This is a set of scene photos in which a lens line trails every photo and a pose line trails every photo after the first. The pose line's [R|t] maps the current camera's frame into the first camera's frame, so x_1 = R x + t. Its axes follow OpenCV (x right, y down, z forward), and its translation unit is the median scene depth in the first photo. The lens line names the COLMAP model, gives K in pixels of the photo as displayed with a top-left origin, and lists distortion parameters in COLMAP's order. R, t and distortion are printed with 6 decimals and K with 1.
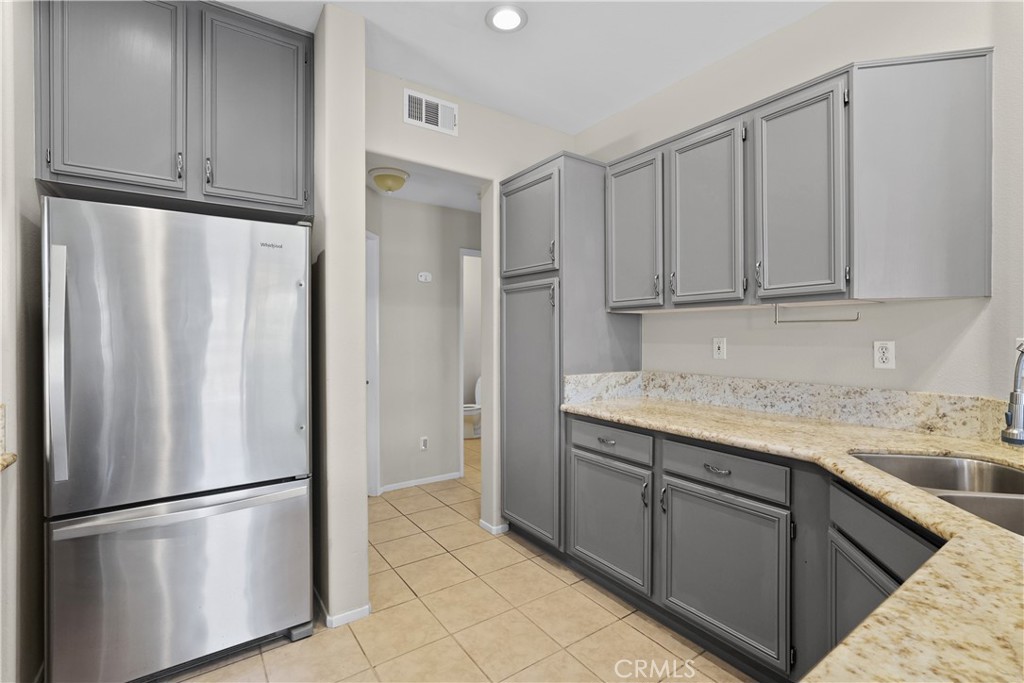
lens RADIAL K [[465.2, 0, 512.9], [0, 465.2, 335.3], [0, 0, 1]] dist [-0.013182, 0.005781]
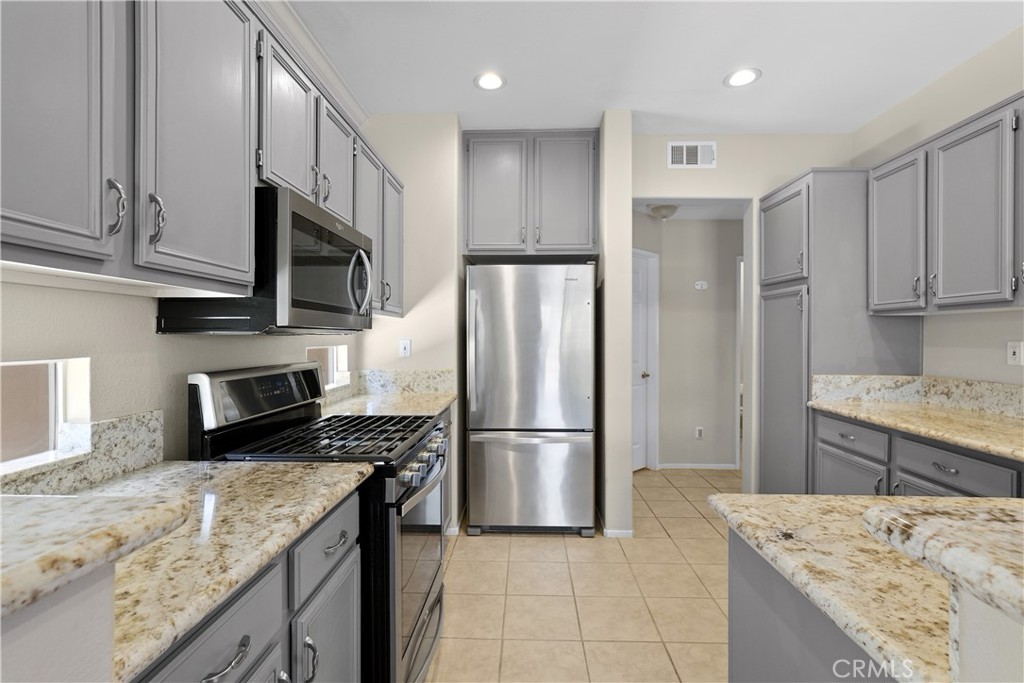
lens RADIAL K [[465.2, 0, 512.0], [0, 465.2, 338.1], [0, 0, 1]] dist [-0.013182, 0.005781]
pose [[0.799108, 0.006276, -0.601155, 0.217546], [-0.004549, 0.999980, 0.004392, -0.000966], [0.601171, -0.000776, 0.799120, -0.308676]]
